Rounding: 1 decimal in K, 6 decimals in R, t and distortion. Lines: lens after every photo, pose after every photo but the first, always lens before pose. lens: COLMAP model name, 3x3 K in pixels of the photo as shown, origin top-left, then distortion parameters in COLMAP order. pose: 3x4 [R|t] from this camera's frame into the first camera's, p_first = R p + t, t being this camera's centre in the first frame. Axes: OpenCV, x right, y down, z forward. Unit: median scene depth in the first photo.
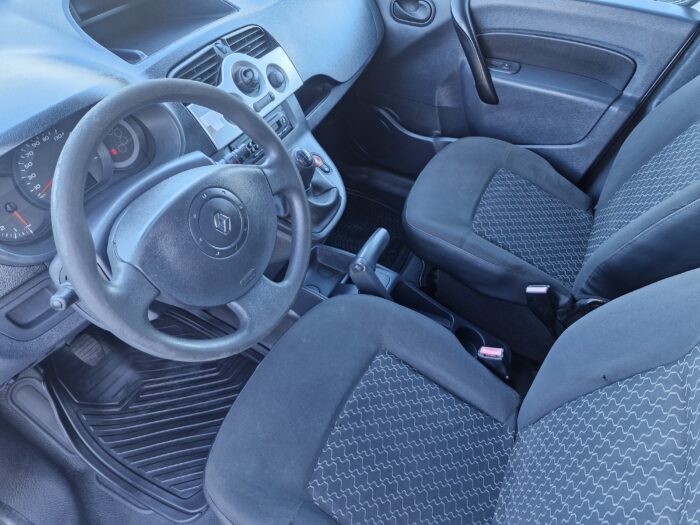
lens RADIAL K [[503.1, 0, 329.8], [0, 503.1, 261.1], [0, 0, 1]] dist [0.103083, -0.145541]
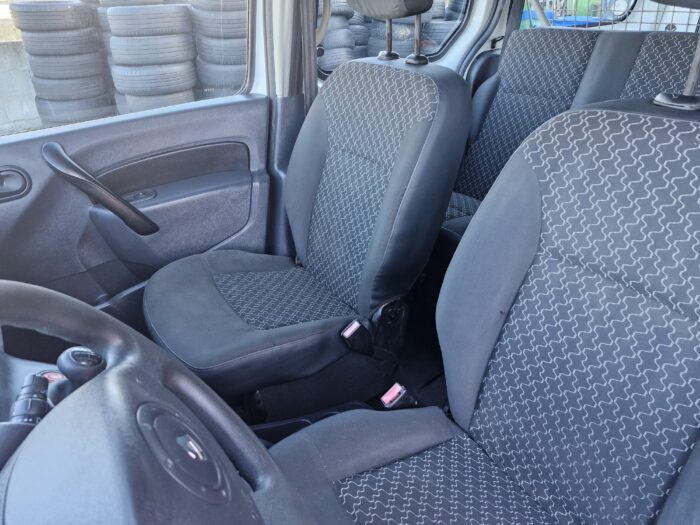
lens RADIAL K [[503.1, 0, 329.8], [0, 503.1, 261.1], [0, 0, 1]] dist [0.103083, -0.145541]
pose [[0.476463, -0.440184, 0.761066, -0.311151], [0.662661, 0.748699, 0.018174, -0.090571], [-0.577809, 0.495670, 0.648420, 0.297876]]
